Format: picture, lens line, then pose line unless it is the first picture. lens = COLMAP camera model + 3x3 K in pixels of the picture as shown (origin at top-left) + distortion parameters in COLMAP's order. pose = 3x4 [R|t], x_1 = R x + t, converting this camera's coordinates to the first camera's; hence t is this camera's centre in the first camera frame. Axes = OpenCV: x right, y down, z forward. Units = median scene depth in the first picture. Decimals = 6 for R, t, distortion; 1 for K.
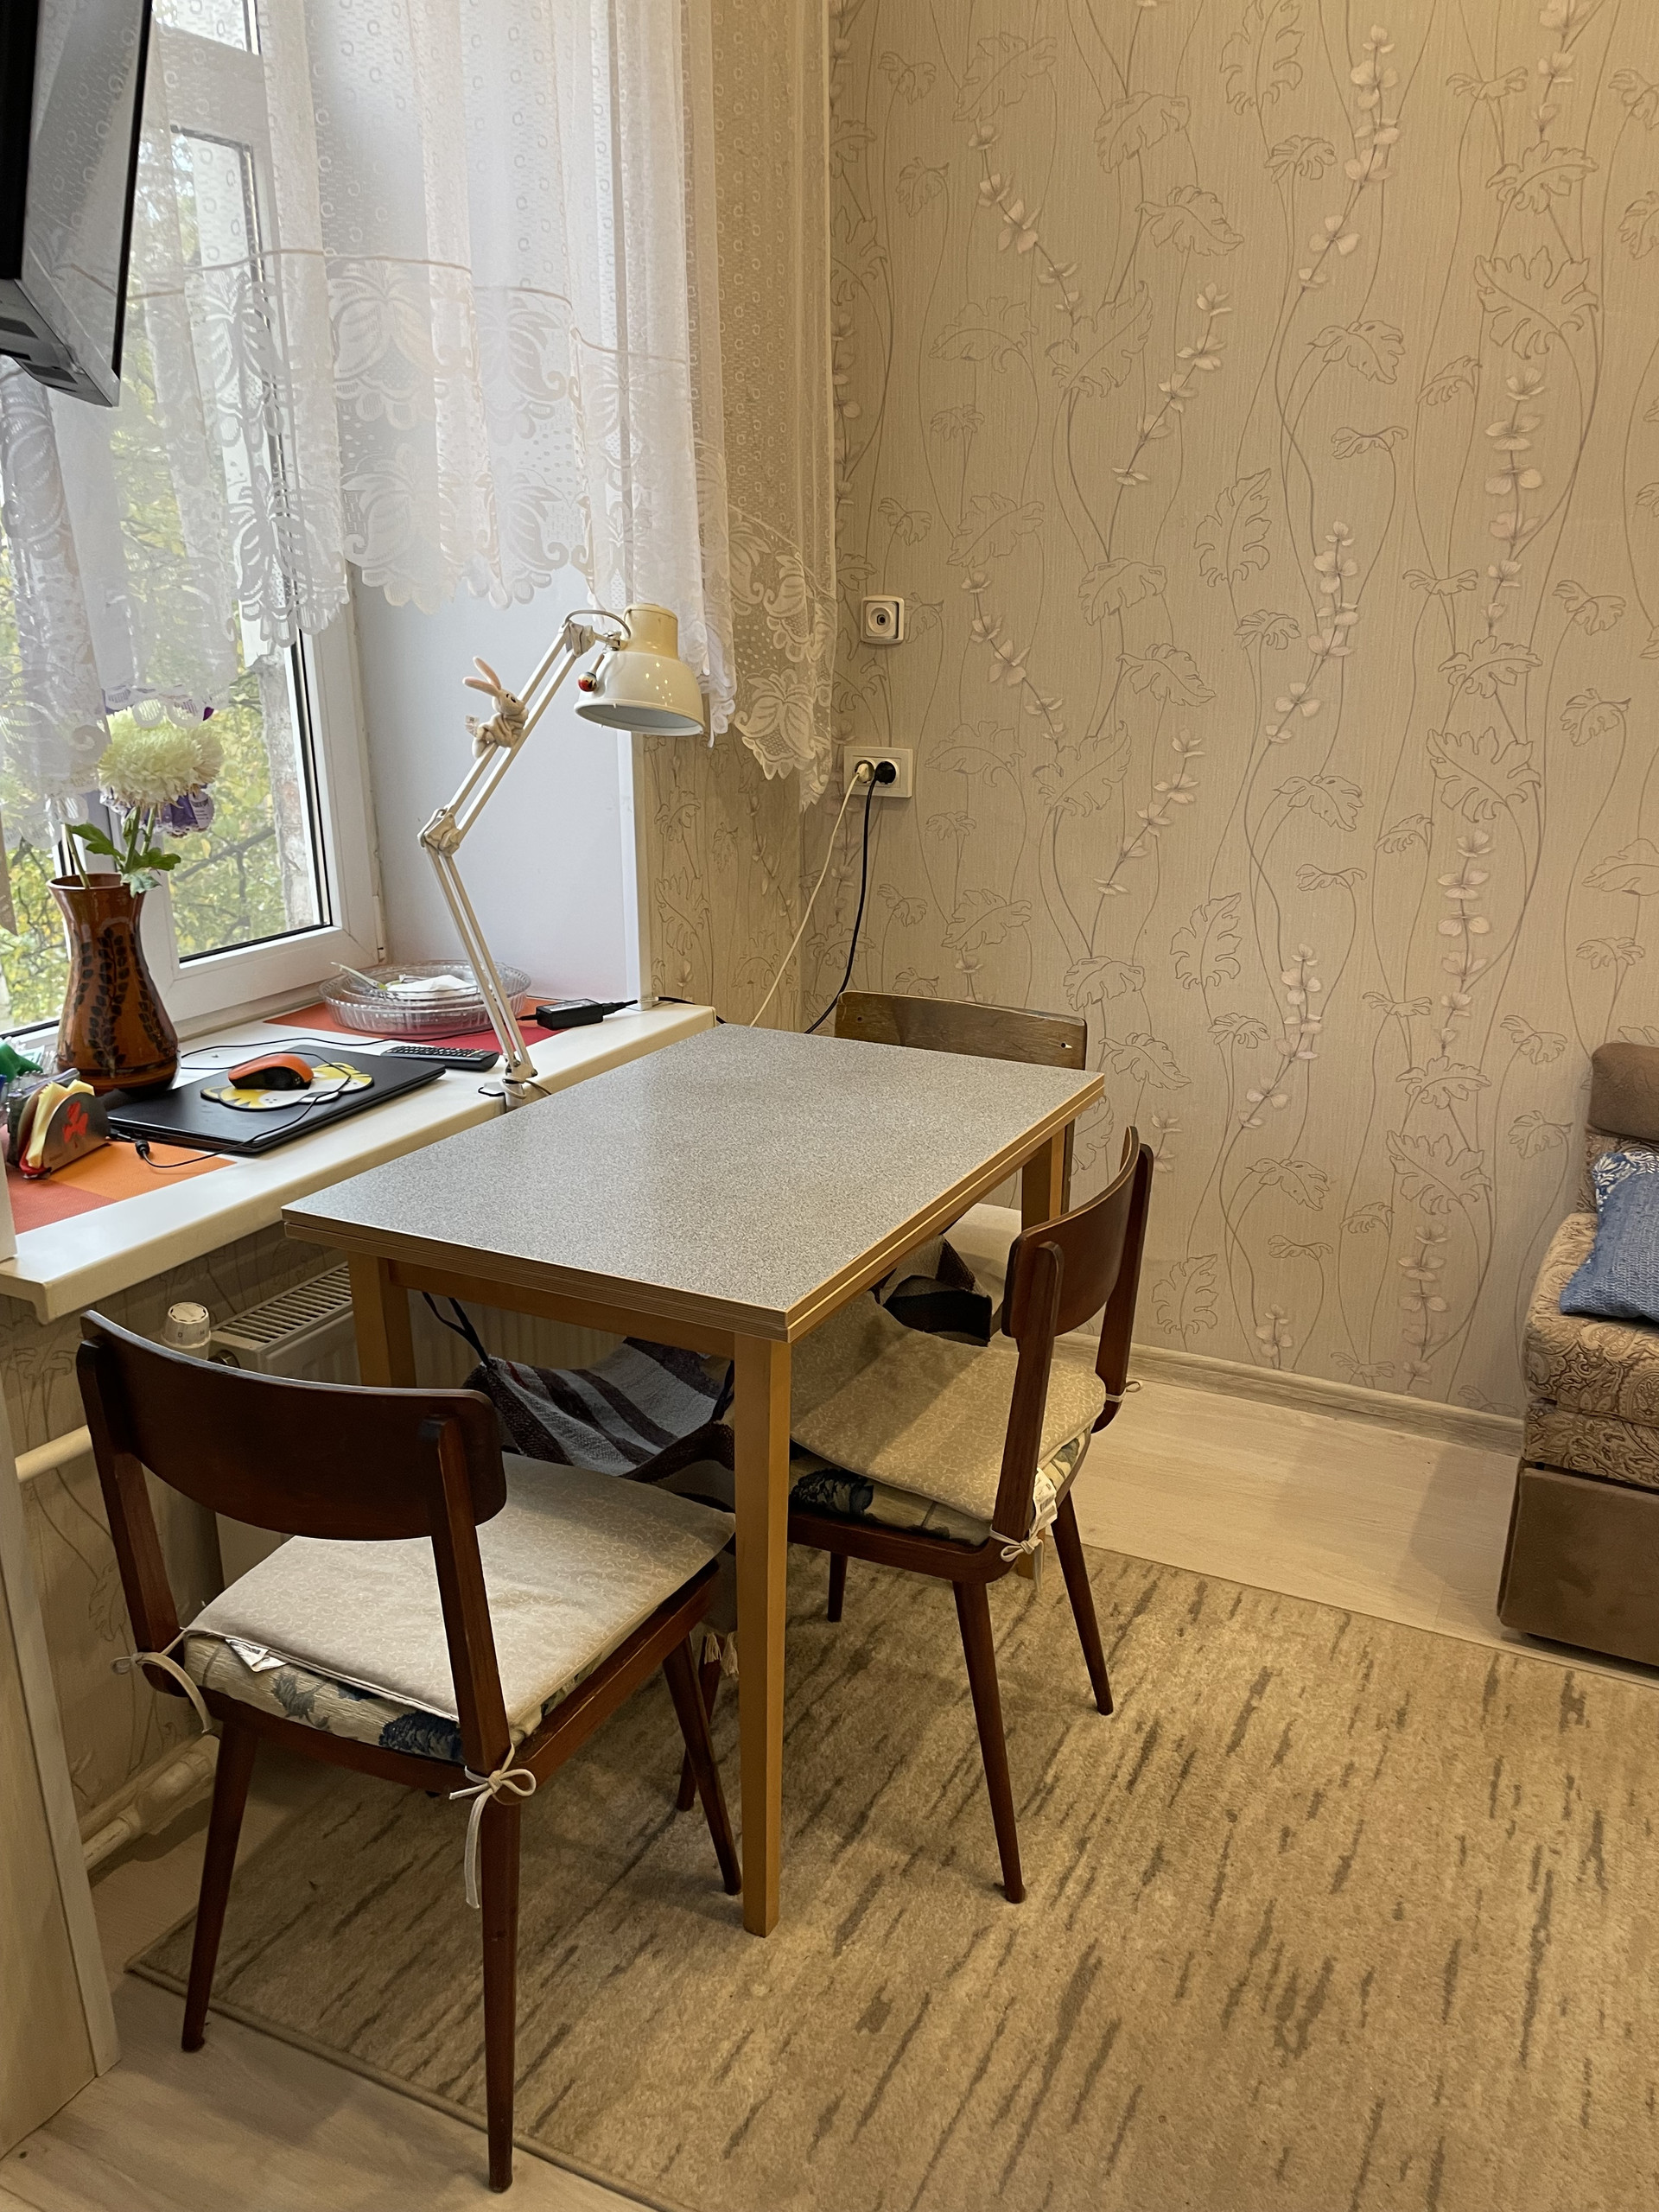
lens RADIAL K [[1641.4, 0, 829.7], [0, 1641.4, 1195.8], [0, 0, 1]] dist [0.001743, -0.063745]
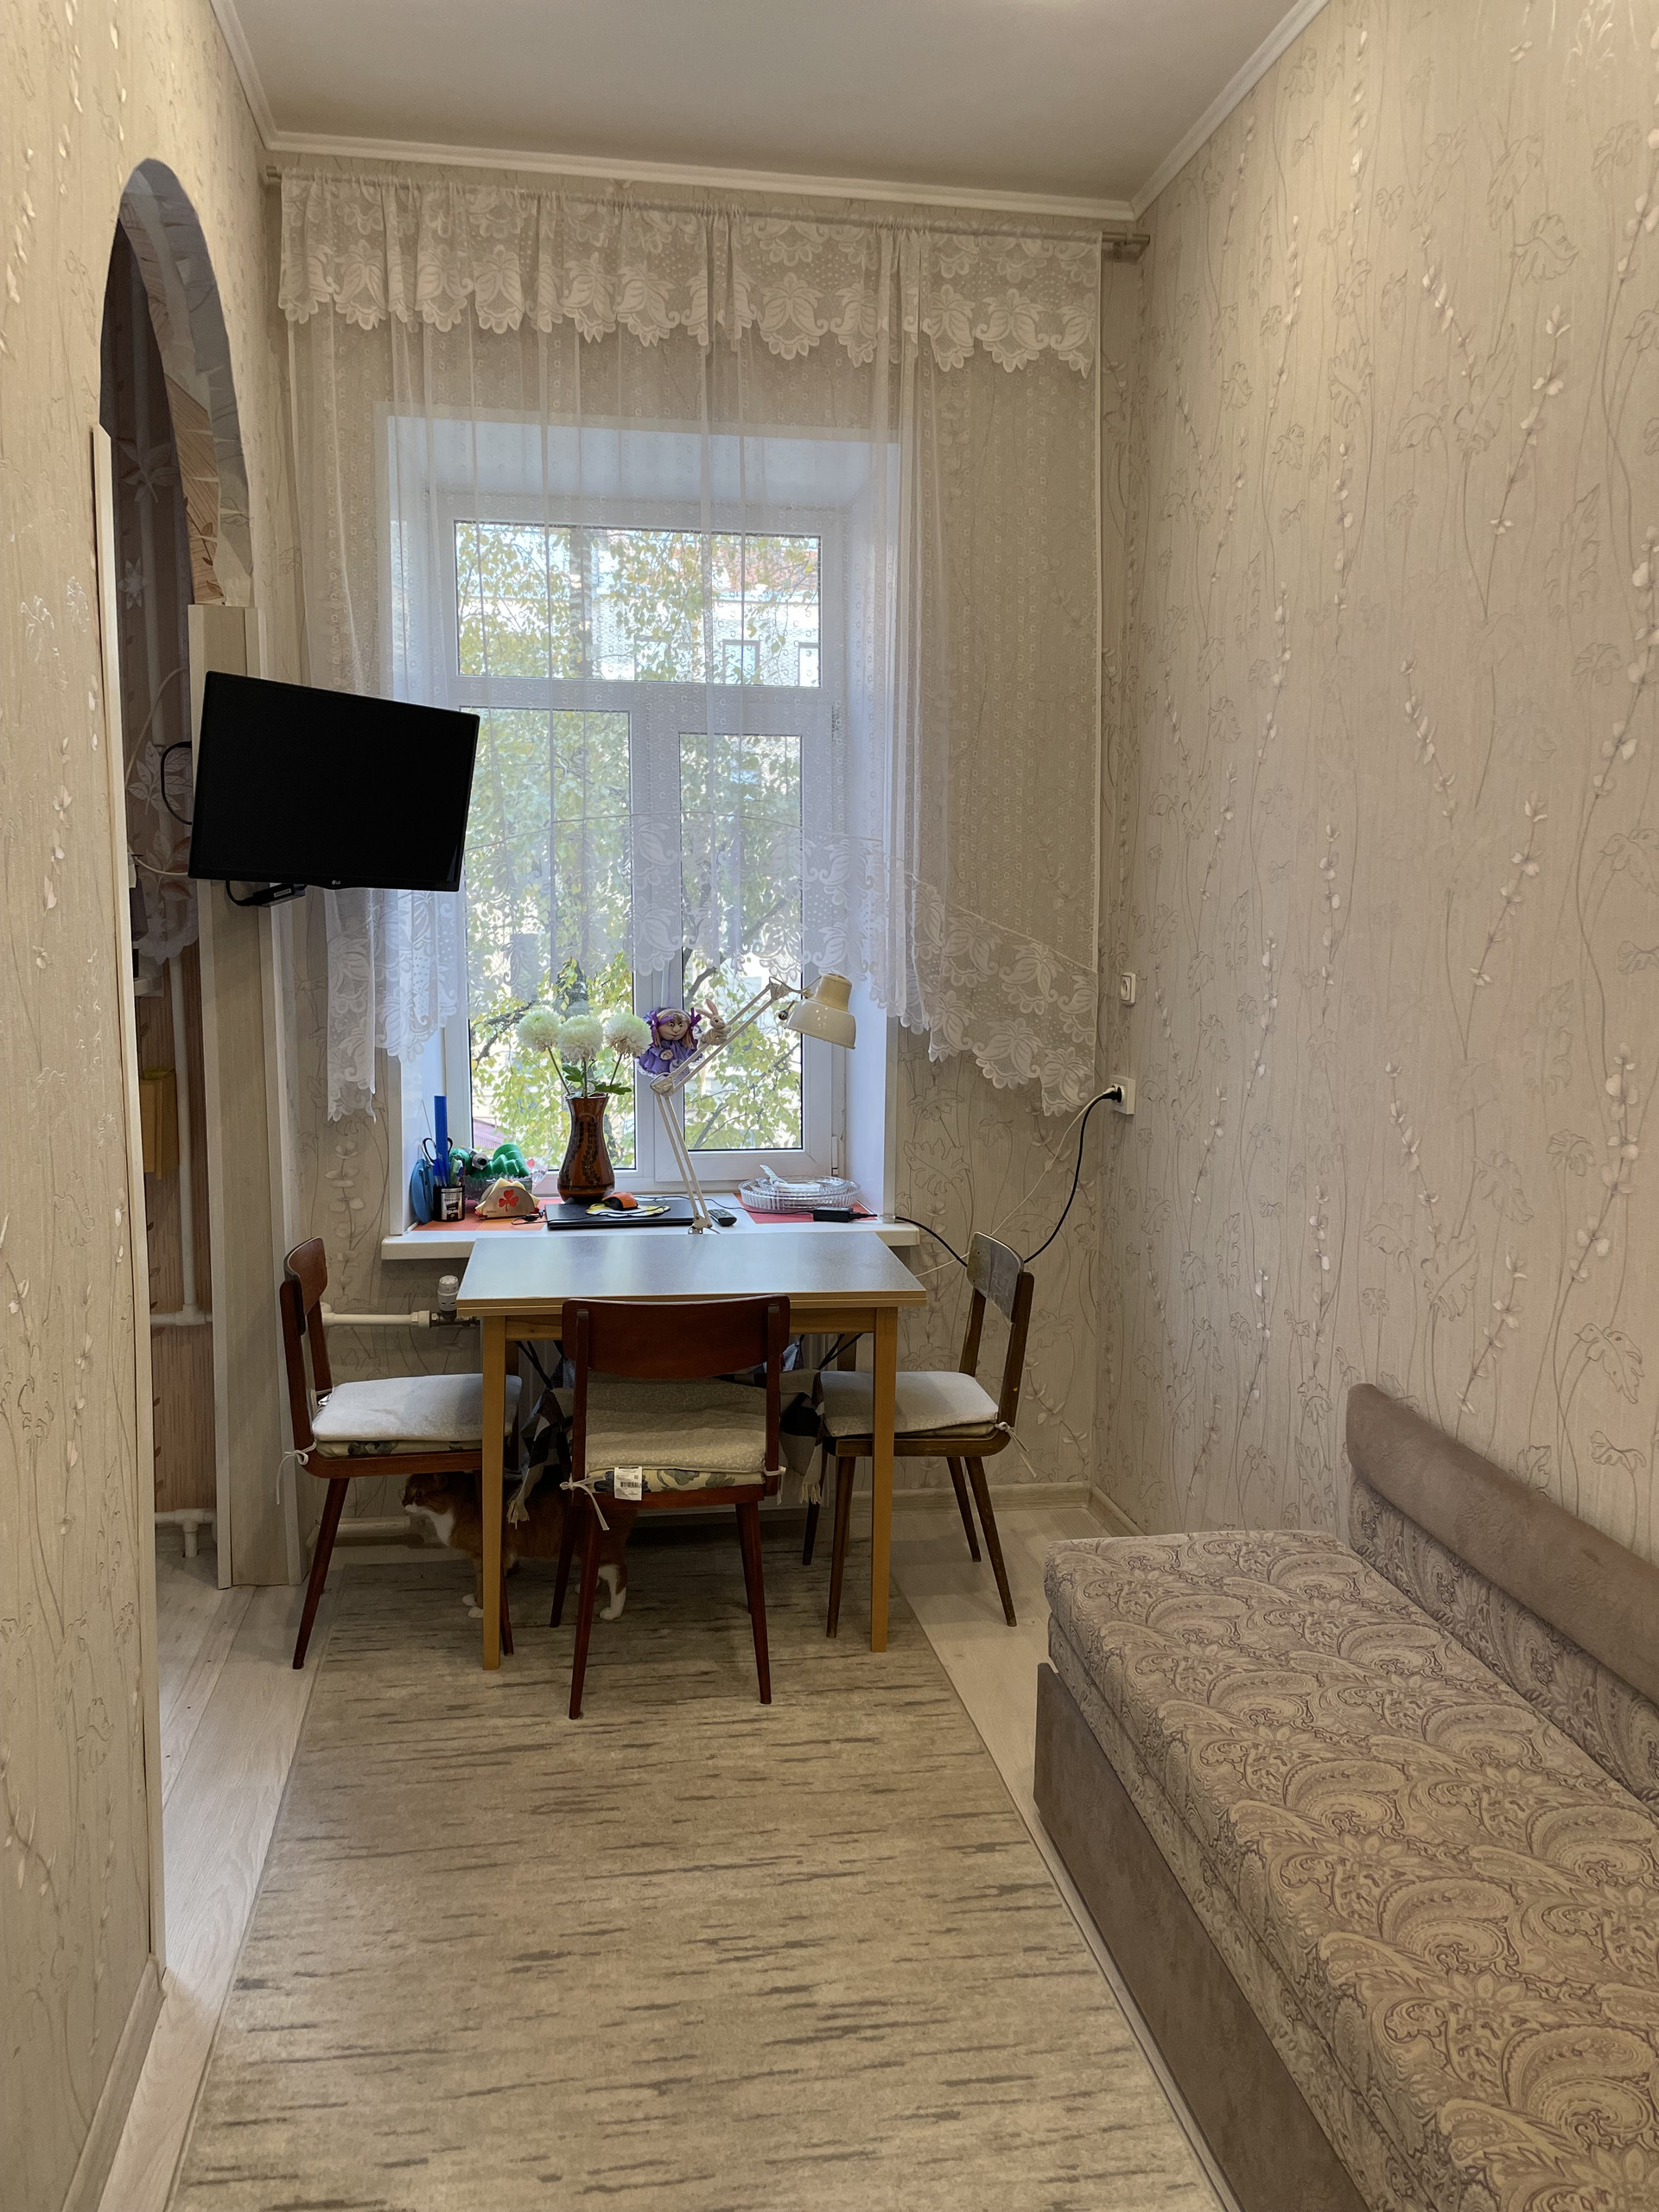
lens RADIAL K [[1693.1, 0, 829.5], [0, 1693.1, 1106.0], [0, 0, 1]] dist [0.001032, -0.002170]
pose [[0.589151, 0.101796, -0.801585, 1.237717], [-0.293515, 0.951229, -0.094929, -0.058236], [0.752828, 0.291205, 0.590297, -0.000375]]
